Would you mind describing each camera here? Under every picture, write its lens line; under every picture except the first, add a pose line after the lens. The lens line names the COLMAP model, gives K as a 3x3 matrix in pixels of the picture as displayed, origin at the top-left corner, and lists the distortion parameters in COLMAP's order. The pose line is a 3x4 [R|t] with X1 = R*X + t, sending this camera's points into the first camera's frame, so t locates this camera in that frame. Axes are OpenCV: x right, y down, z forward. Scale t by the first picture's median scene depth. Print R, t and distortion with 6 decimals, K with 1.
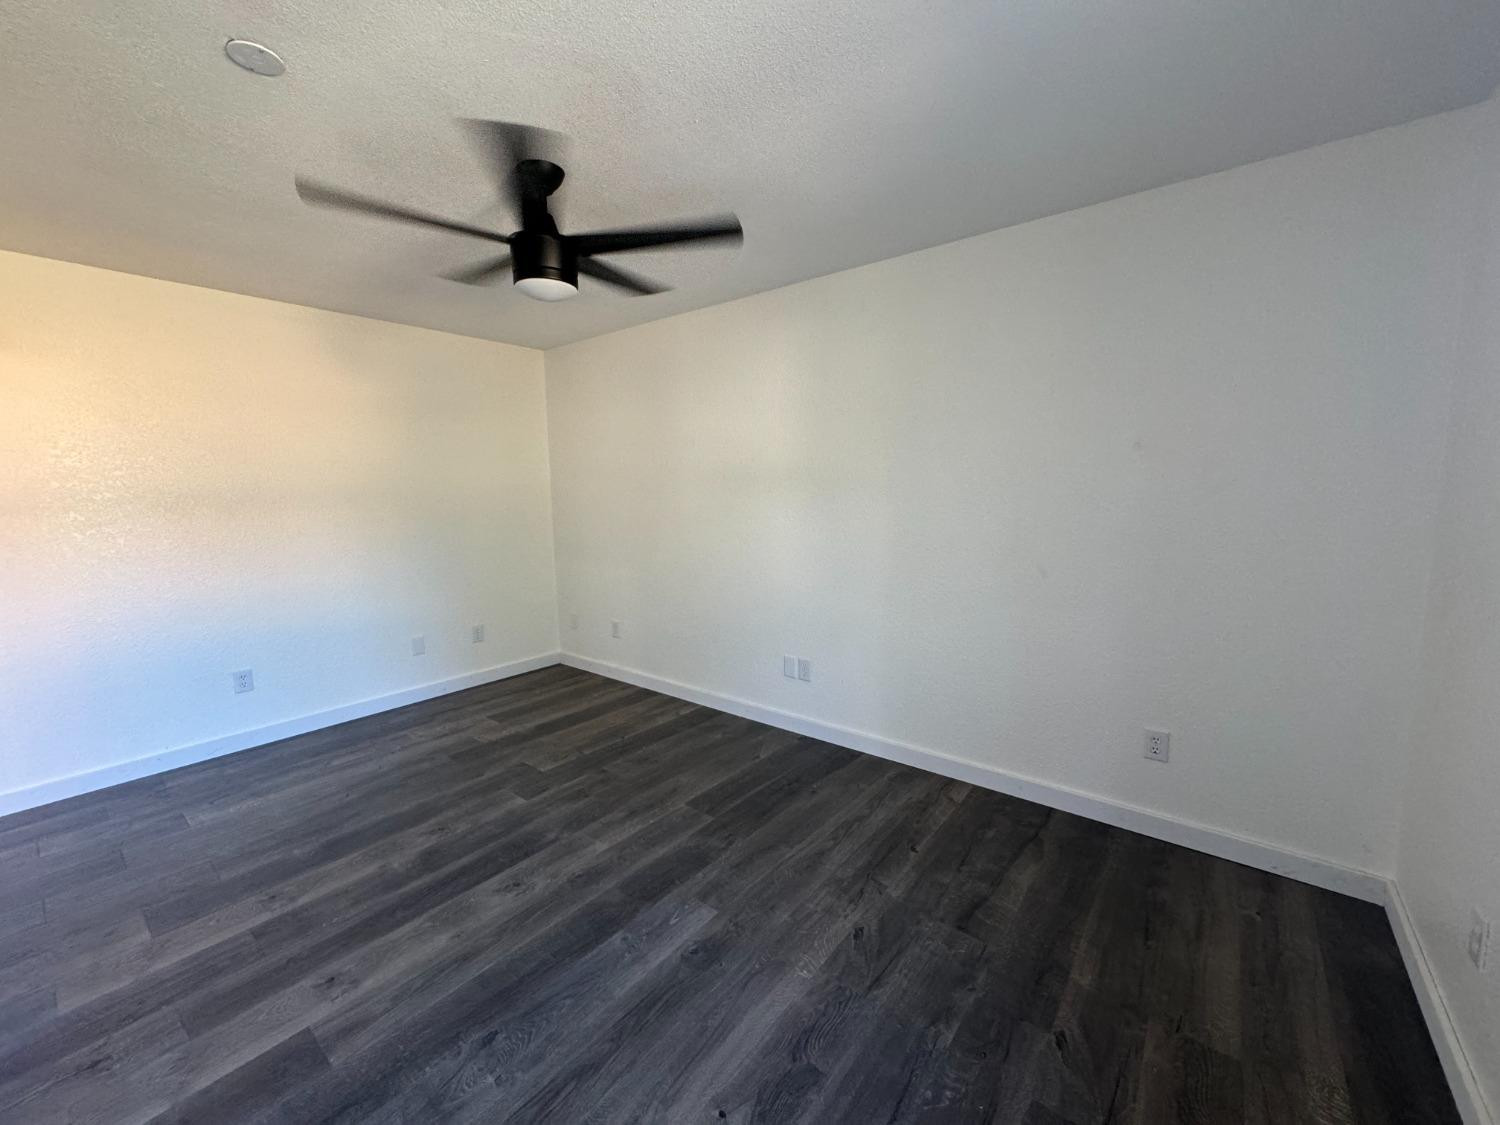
lens RADIAL K [[595.6, 0, 750.7], [0, 595.6, 561.3], [0, 0, 1]] dist [-0.001379, 0.000030]
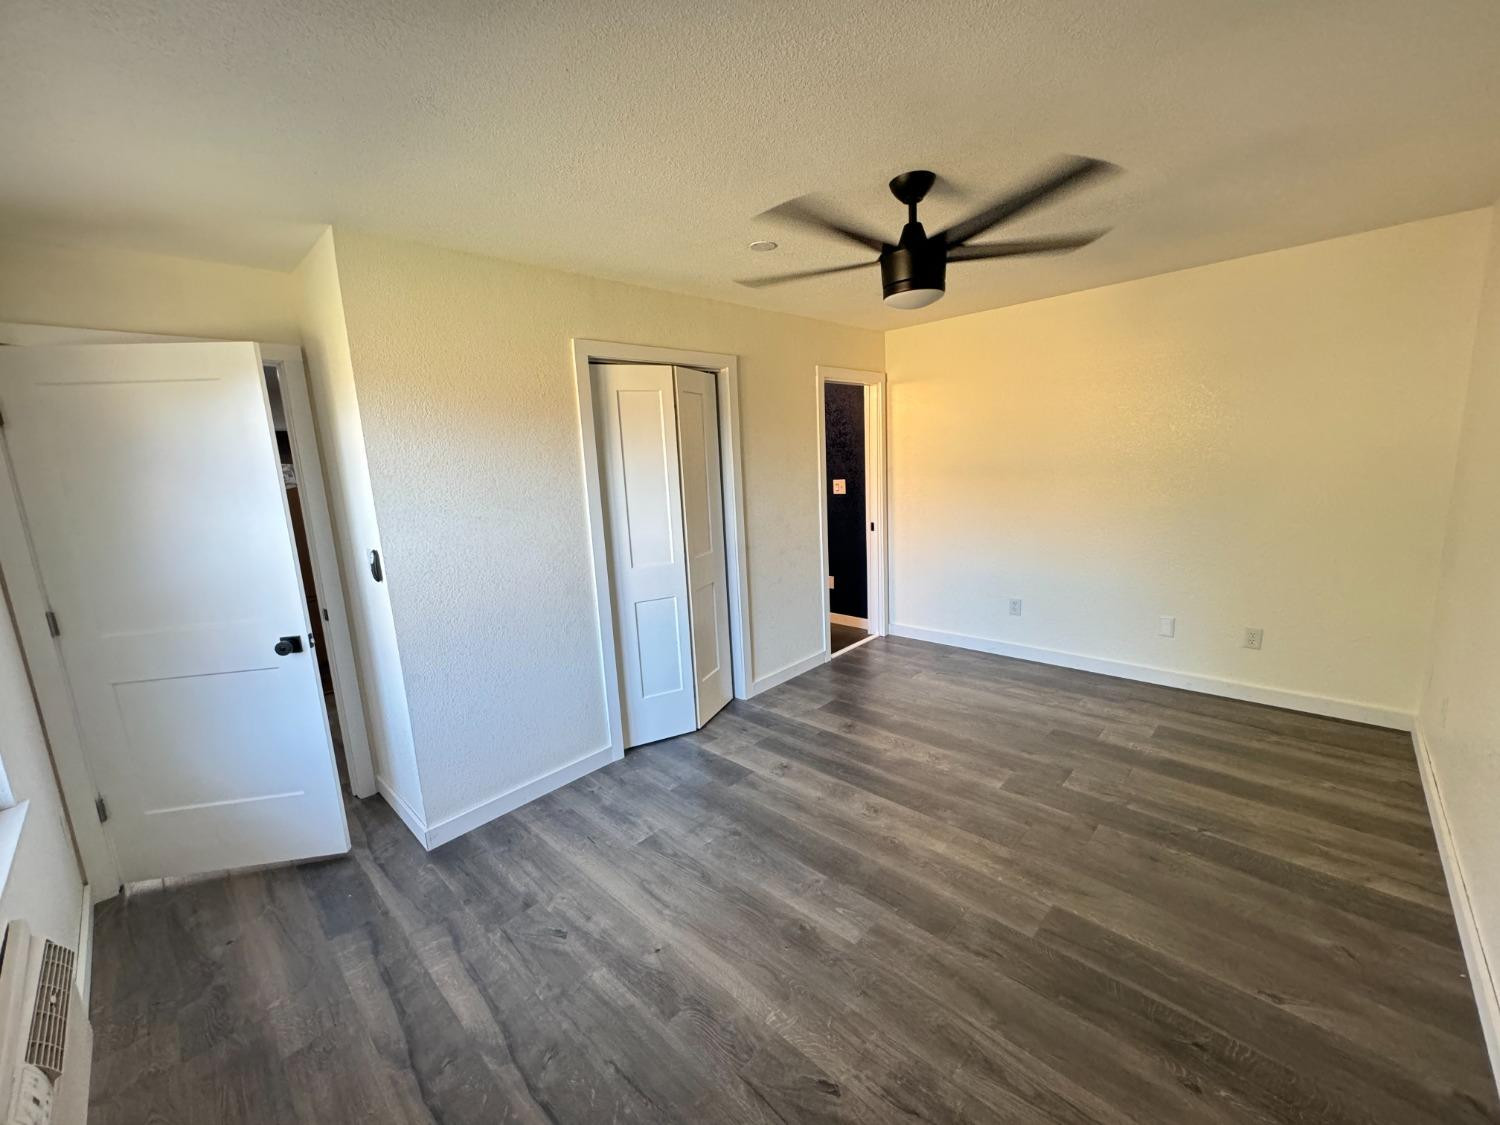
lens RADIAL K [[595.6, 0, 750.7], [0, 595.6, 561.3], [0, 0, 1]] dist [-0.001379, 0.000030]
pose [[-0.089084, 0.195139, -0.976721, 0.678261], [-0.067381, 0.977193, 0.201379, -0.178735], [0.993742, 0.083752, -0.073904, 0.729852]]
